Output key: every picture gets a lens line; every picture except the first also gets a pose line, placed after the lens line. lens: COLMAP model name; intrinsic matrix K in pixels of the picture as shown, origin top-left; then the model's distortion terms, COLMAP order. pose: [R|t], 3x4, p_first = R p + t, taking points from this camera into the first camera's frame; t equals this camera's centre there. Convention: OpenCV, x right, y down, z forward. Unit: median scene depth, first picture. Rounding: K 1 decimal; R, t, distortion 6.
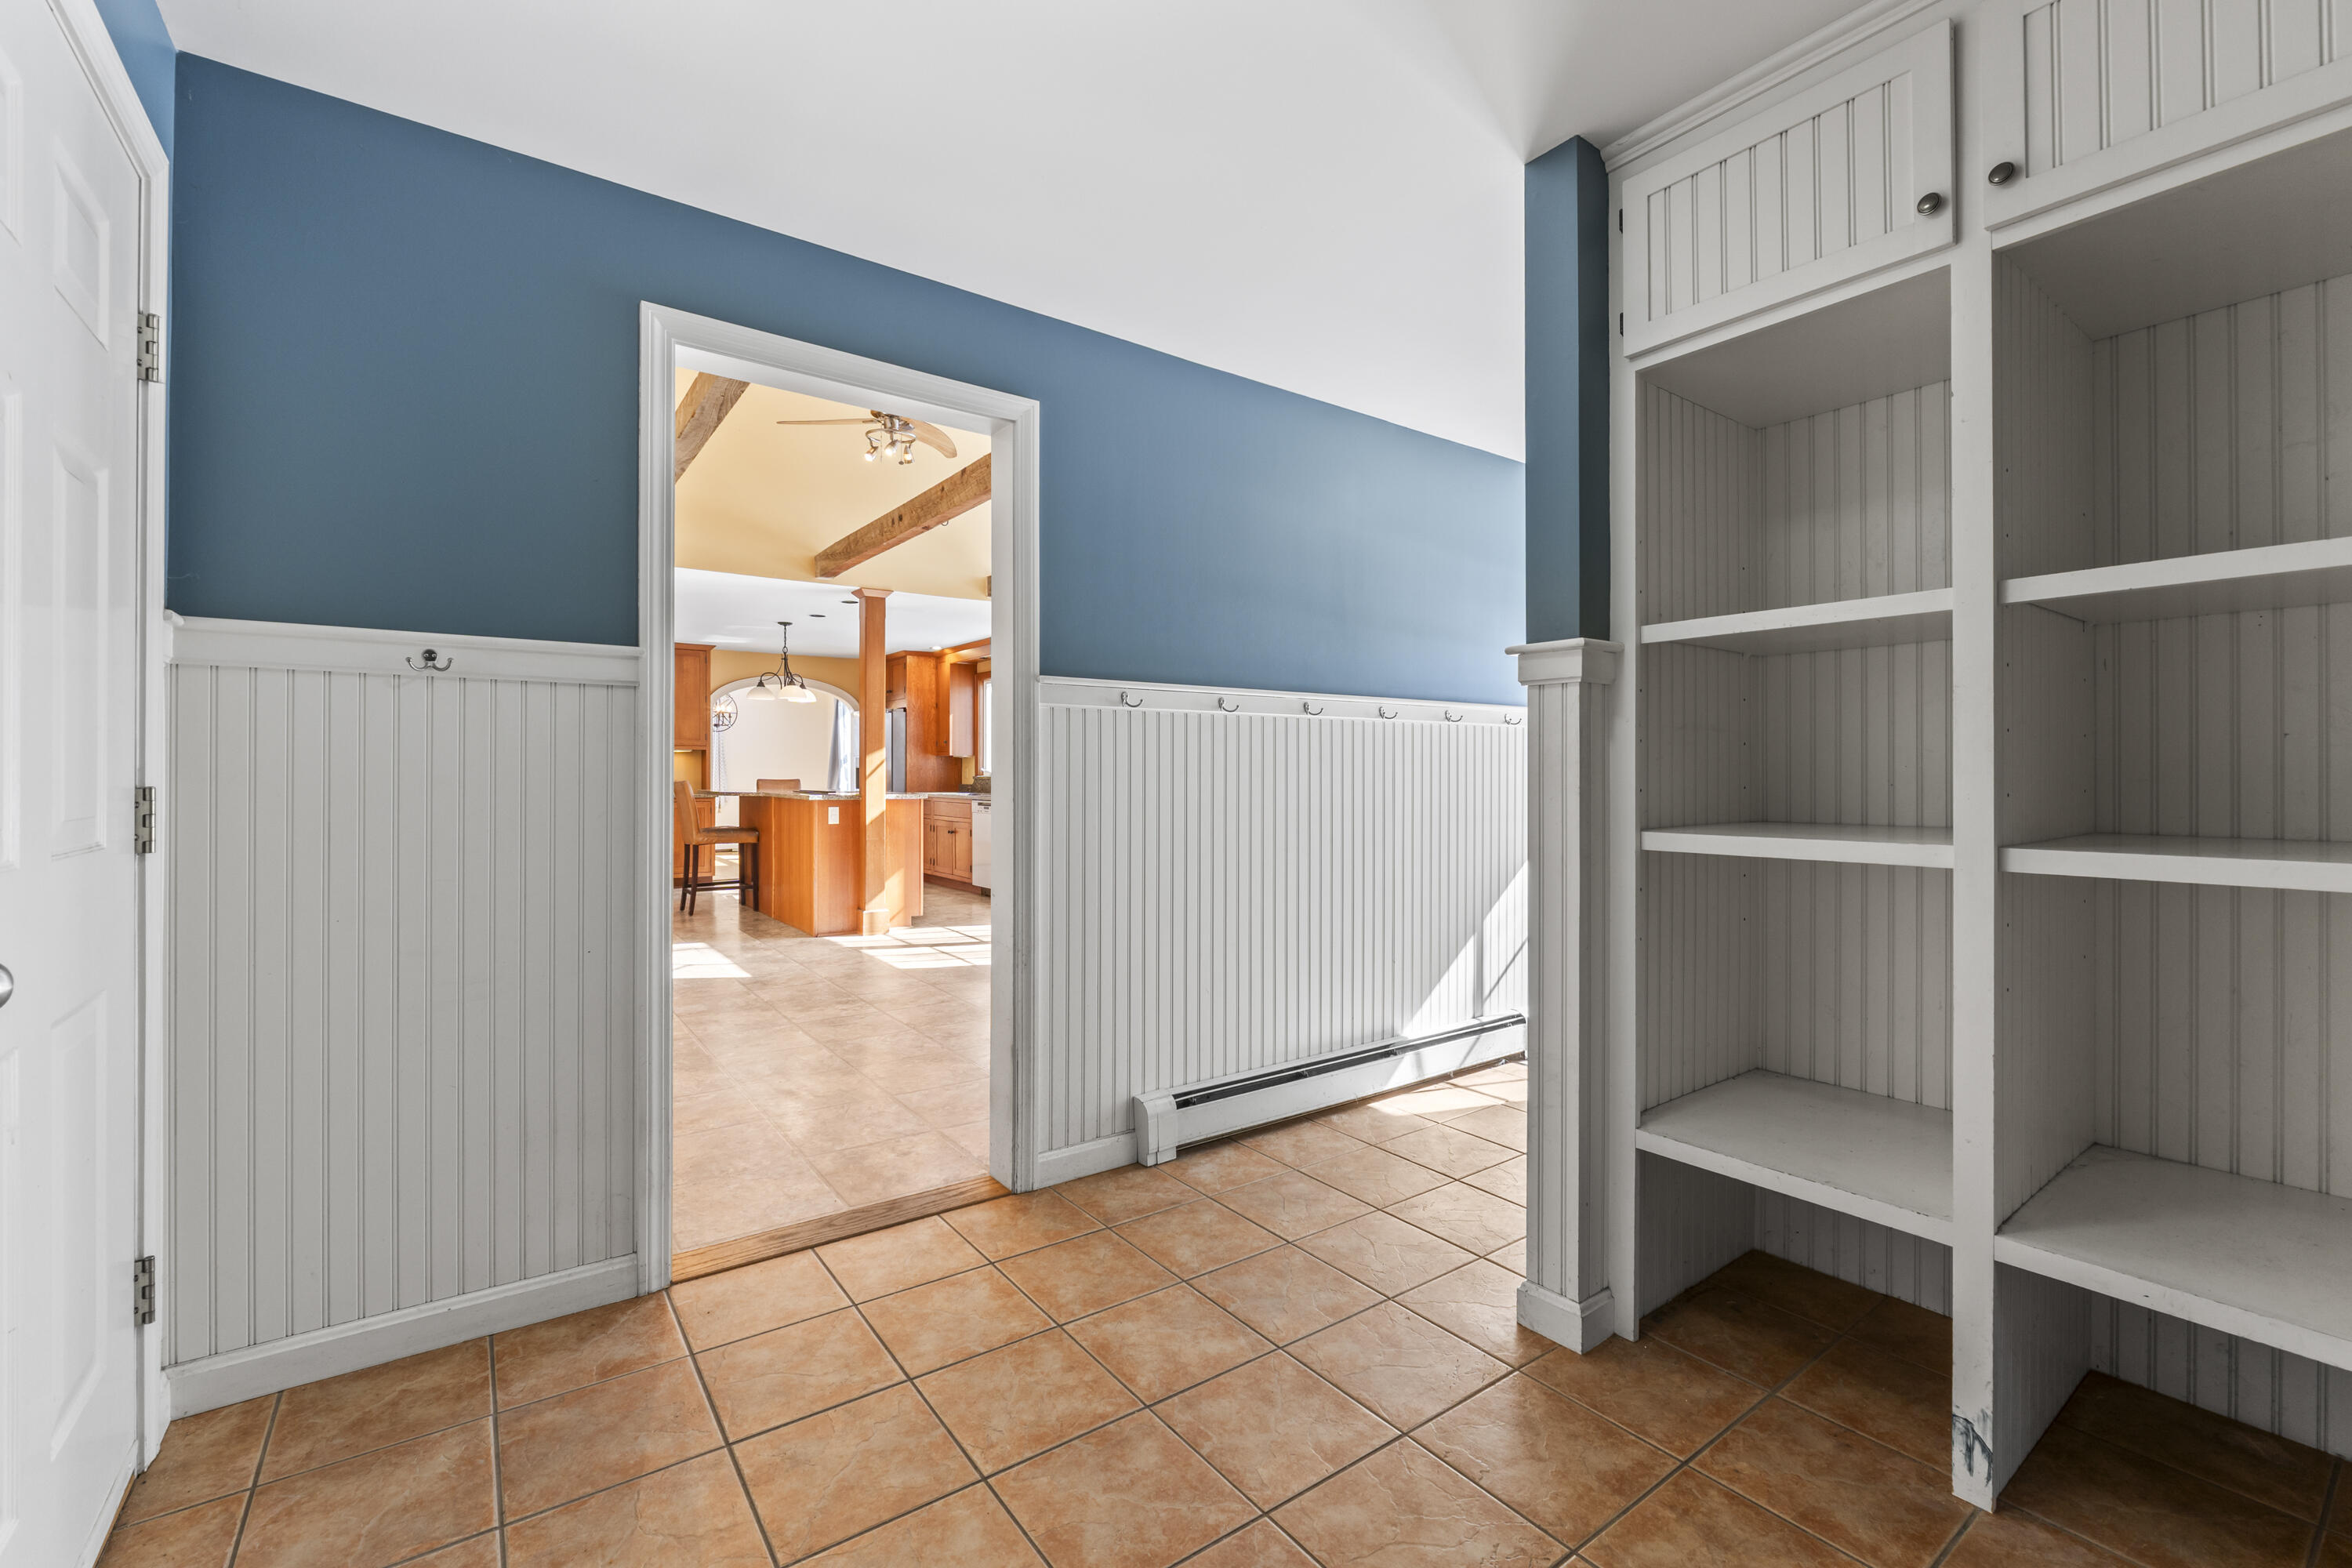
lens RADIAL K [[980.3, 0, 1174.8], [0, 980.3, 775.3], [0, 0, 1]] dist [0.000504, 0.000055]
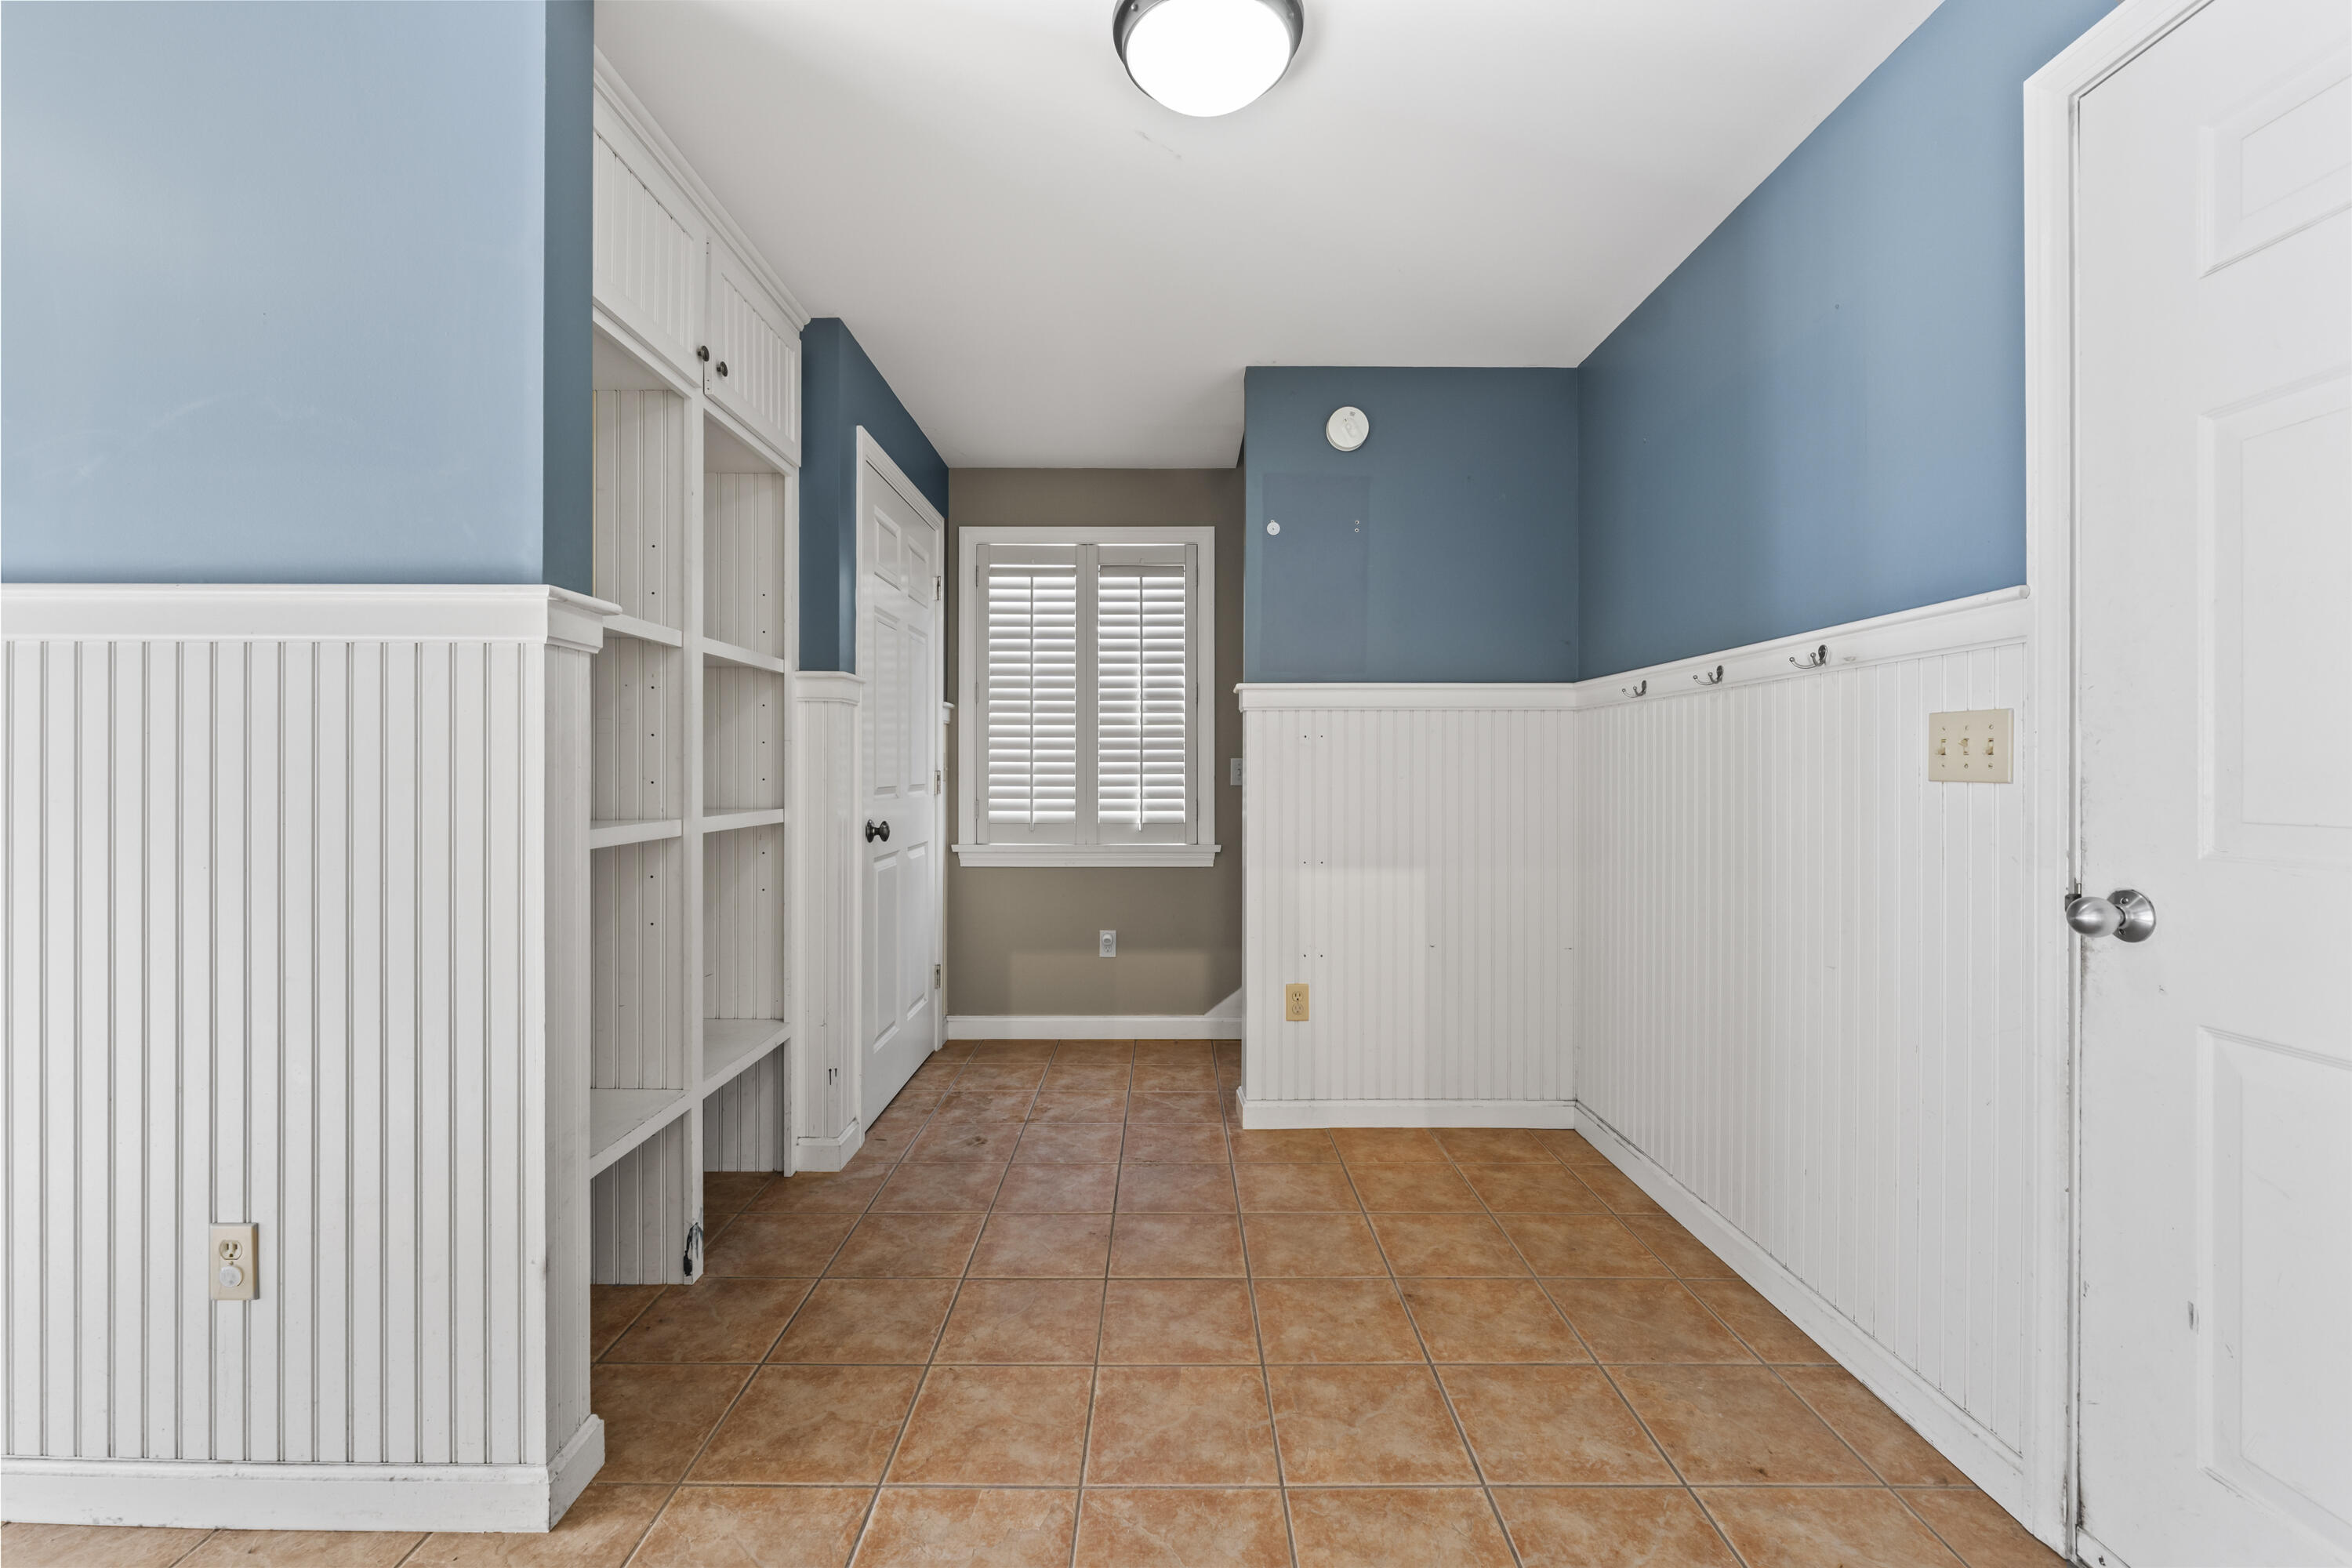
lens RADIAL K [[980.3, 0, 1174.3], [0, 980.3, 772.4], [0, 0, 1]] dist [0.000504, 0.000055]
pose [[-0.807142, -0.004435, 0.590341, -0.586113], [-0.003349, 0.999990, 0.002934, 0.005215], [-0.590348, 0.000391, -0.807149, 1.766377]]
